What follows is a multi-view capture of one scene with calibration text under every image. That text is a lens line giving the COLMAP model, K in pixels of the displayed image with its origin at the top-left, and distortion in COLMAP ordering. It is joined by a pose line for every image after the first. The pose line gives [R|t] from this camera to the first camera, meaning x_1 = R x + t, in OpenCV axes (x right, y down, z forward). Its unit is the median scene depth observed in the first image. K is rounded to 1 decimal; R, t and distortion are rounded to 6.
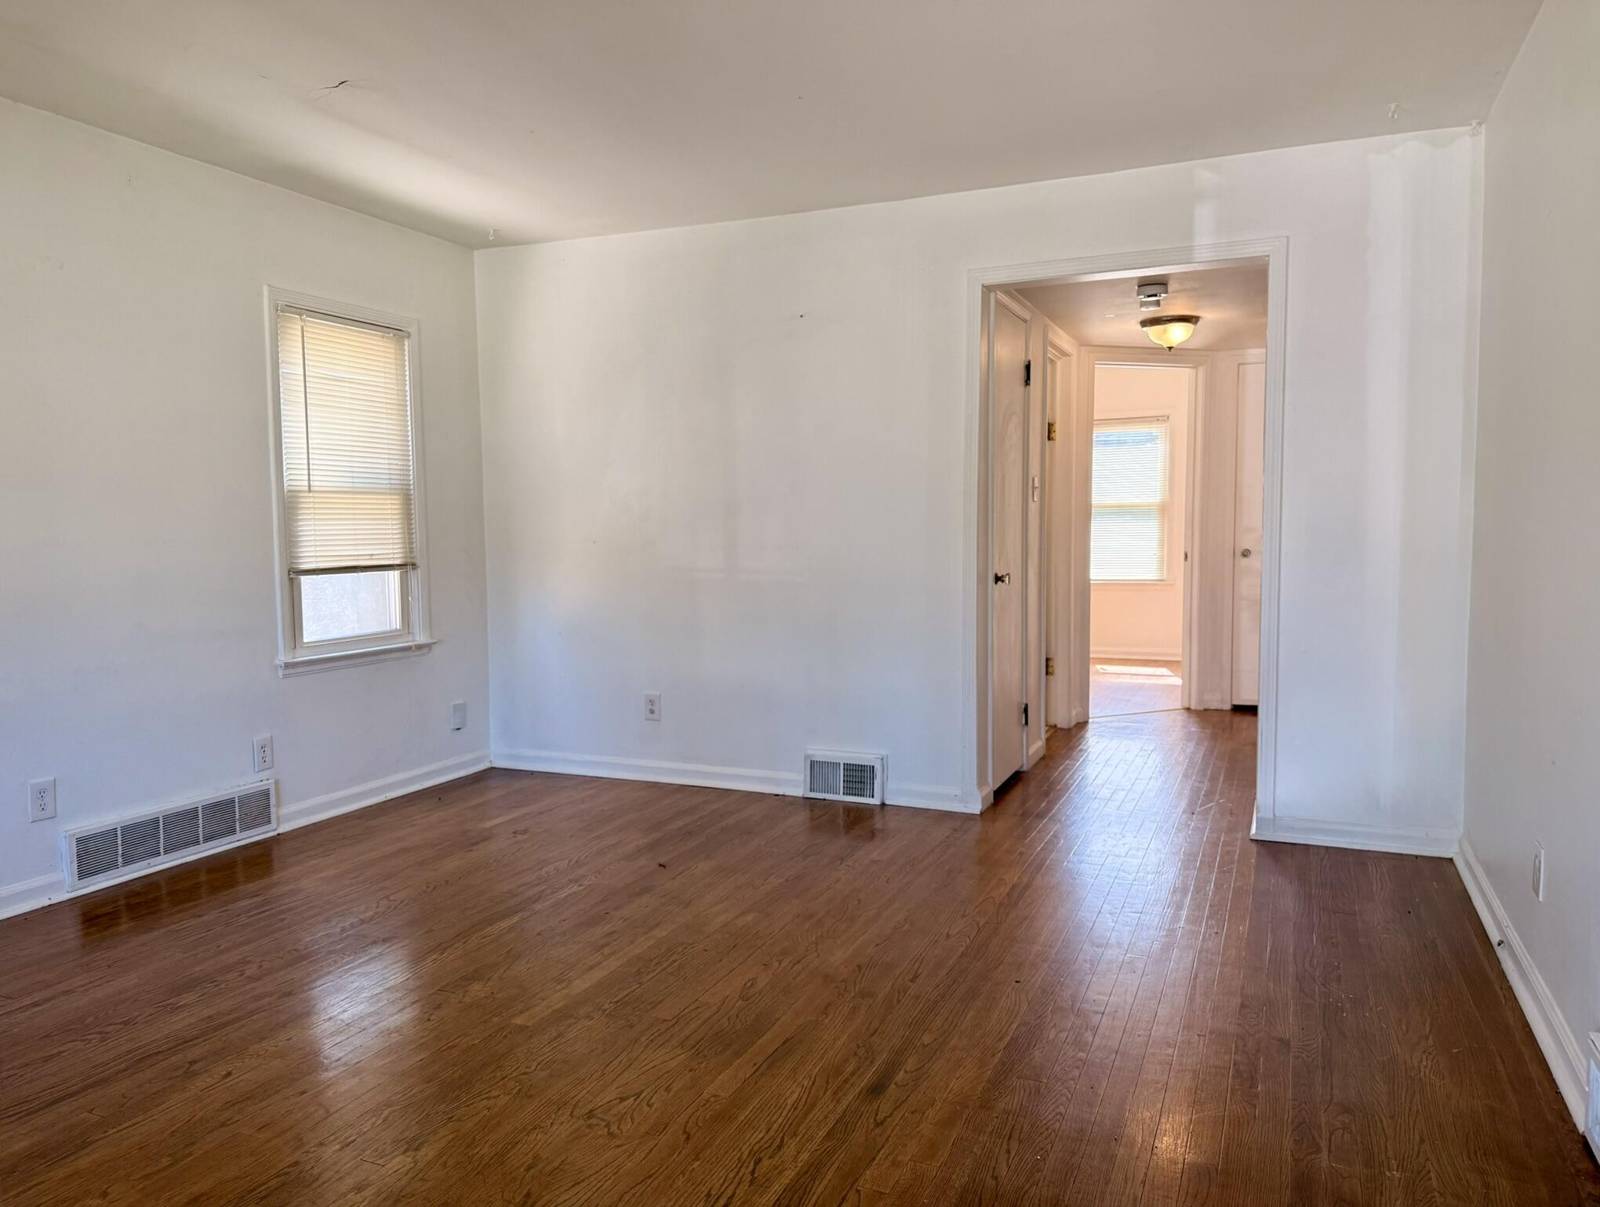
lens RADIAL K [[1123.6, 0, 800.1], [0, 1123.6, 598.7], [0, 0, 1]] dist [0.003581, 0.001418]
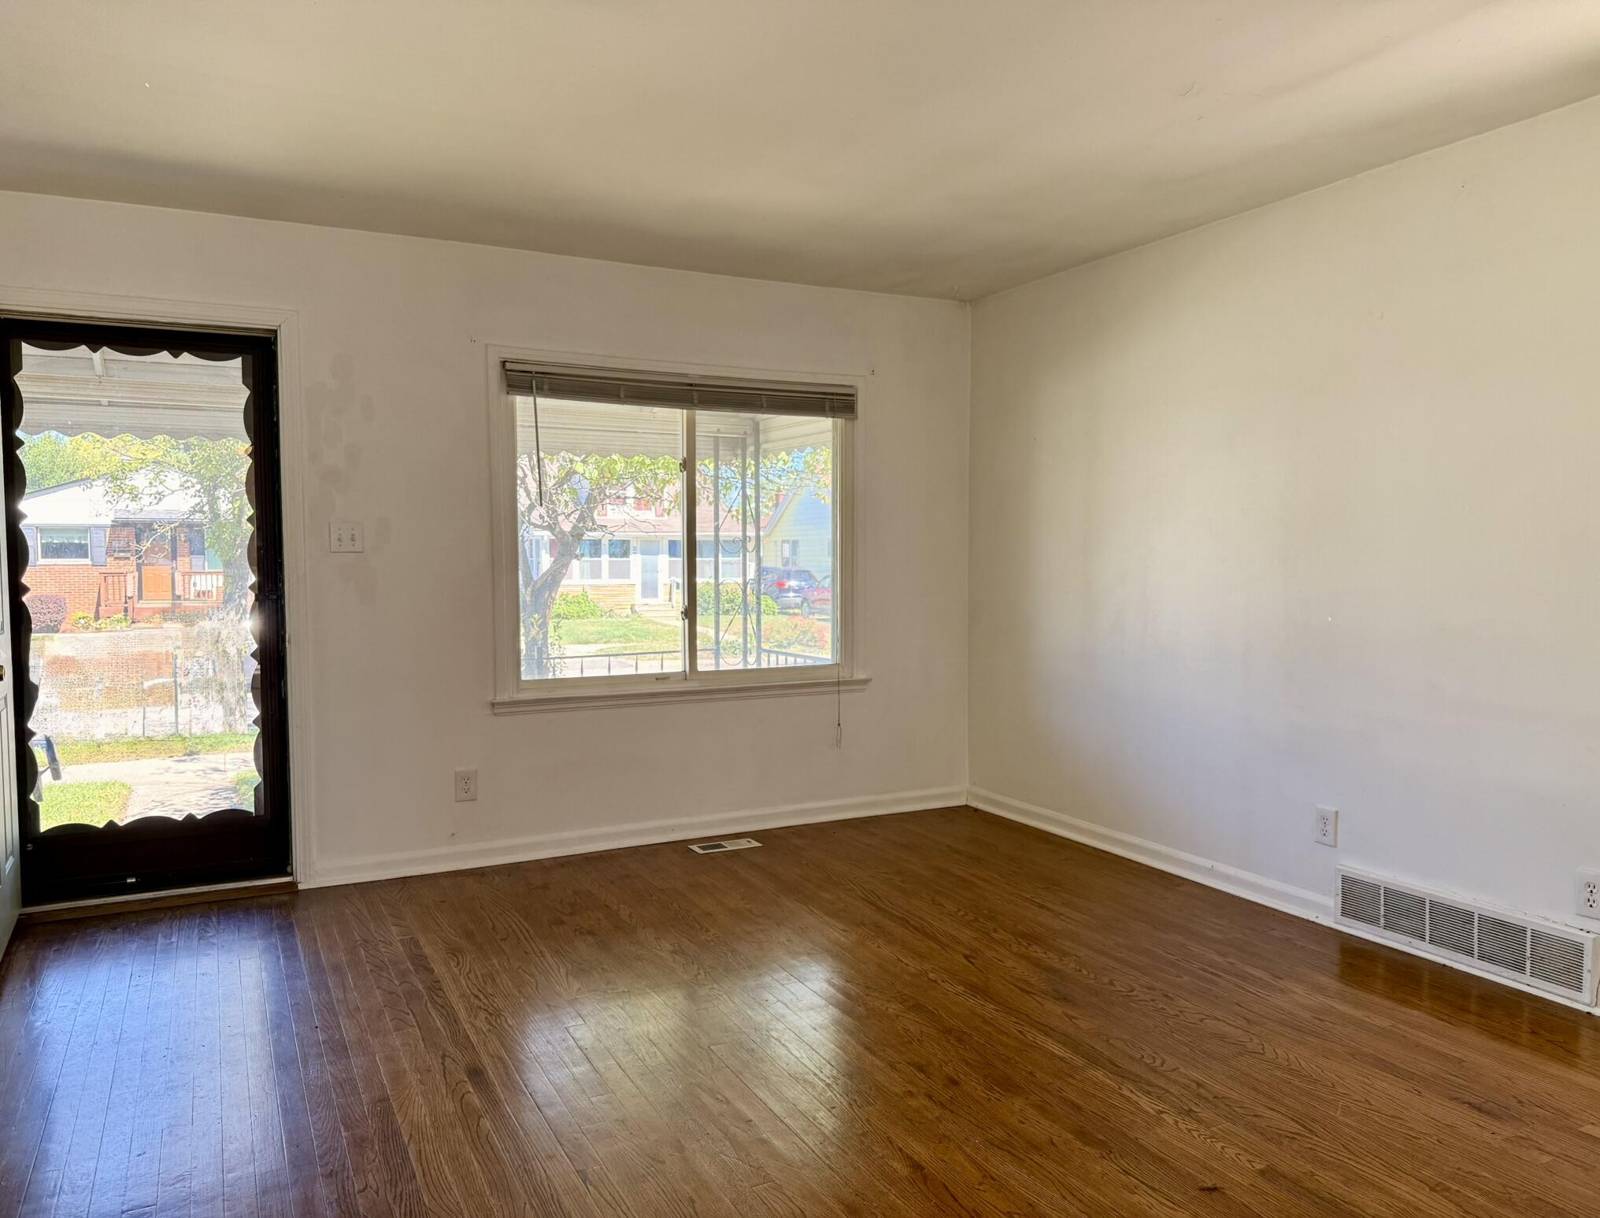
lens RADIAL K [[1153.6, 0, 800.0], [0, 1153.6, 618.7], [0, 0, 1]] dist [0.010010, -0.007292]
pose [[-0.643446, 0.050891, -0.763798, 0.481076], [-0.043167, 0.993788, 0.102580, -0.109365], [0.764273, 0.098976, -0.637252, 1.281435]]
